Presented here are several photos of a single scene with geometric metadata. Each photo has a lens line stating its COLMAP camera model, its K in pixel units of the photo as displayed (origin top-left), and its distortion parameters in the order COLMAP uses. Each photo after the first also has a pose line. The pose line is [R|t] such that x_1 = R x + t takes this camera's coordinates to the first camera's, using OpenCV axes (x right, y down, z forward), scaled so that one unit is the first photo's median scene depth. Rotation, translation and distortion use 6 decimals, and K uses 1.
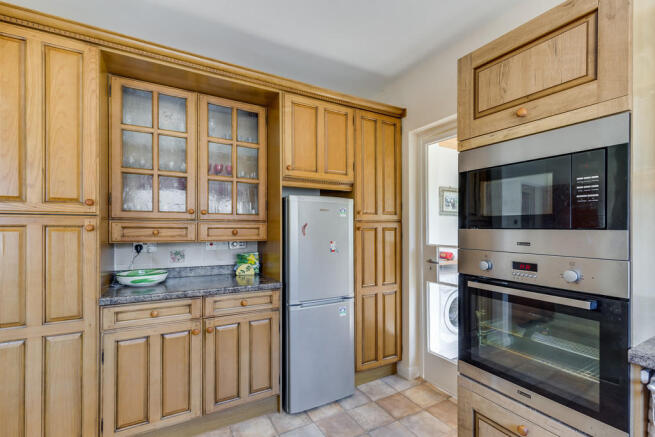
lens RADIAL K [[293.5, 0, 313.3], [0, 293.5, 228.2], [0, 0, 1]] dist [-0.004700, 0.000139]
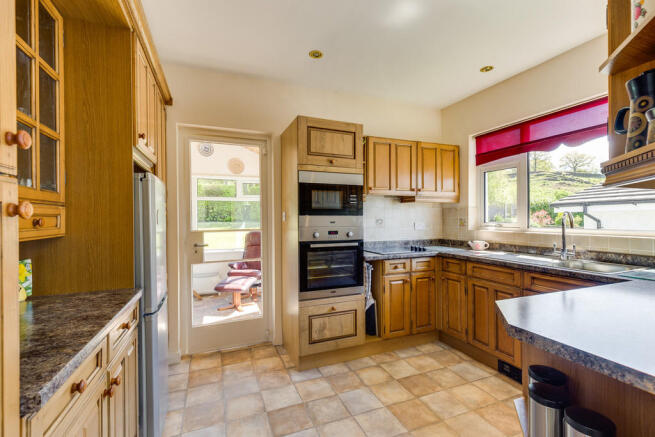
lens RADIAL K [[293.5, 0, 330.2], [0, 293.5, 217.2], [0, 0, 1]] dist [-0.004700, 0.000139]
pose [[0.110158, -0.002755, 0.993910, -1.272028], [0.006083, 0.999979, 0.002098, 0.009532], [-0.993896, 0.005815, 0.110172, 0.693215]]
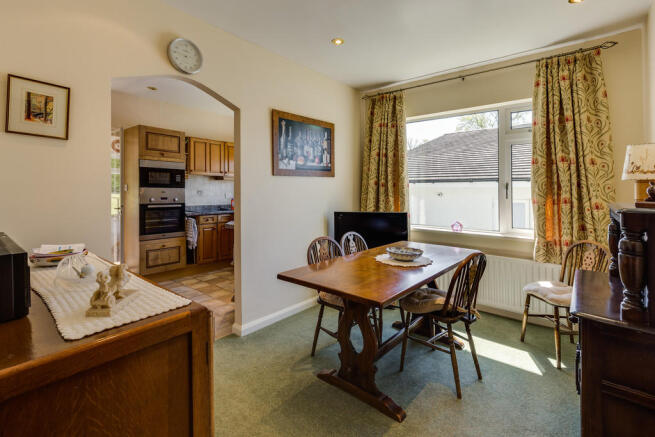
lens RADIAL K [[293.5, 0, 312.1], [0, 293.5, 190.9], [0, 0, 1]] dist [-0.004700, 0.000139]
pose [[-0.333094, 0.000634, 0.942894, -2.796331], [0.001177, 0.999999, -0.000257, 0.038097], [-0.942893, 0.001024, -0.333094, 0.441720]]
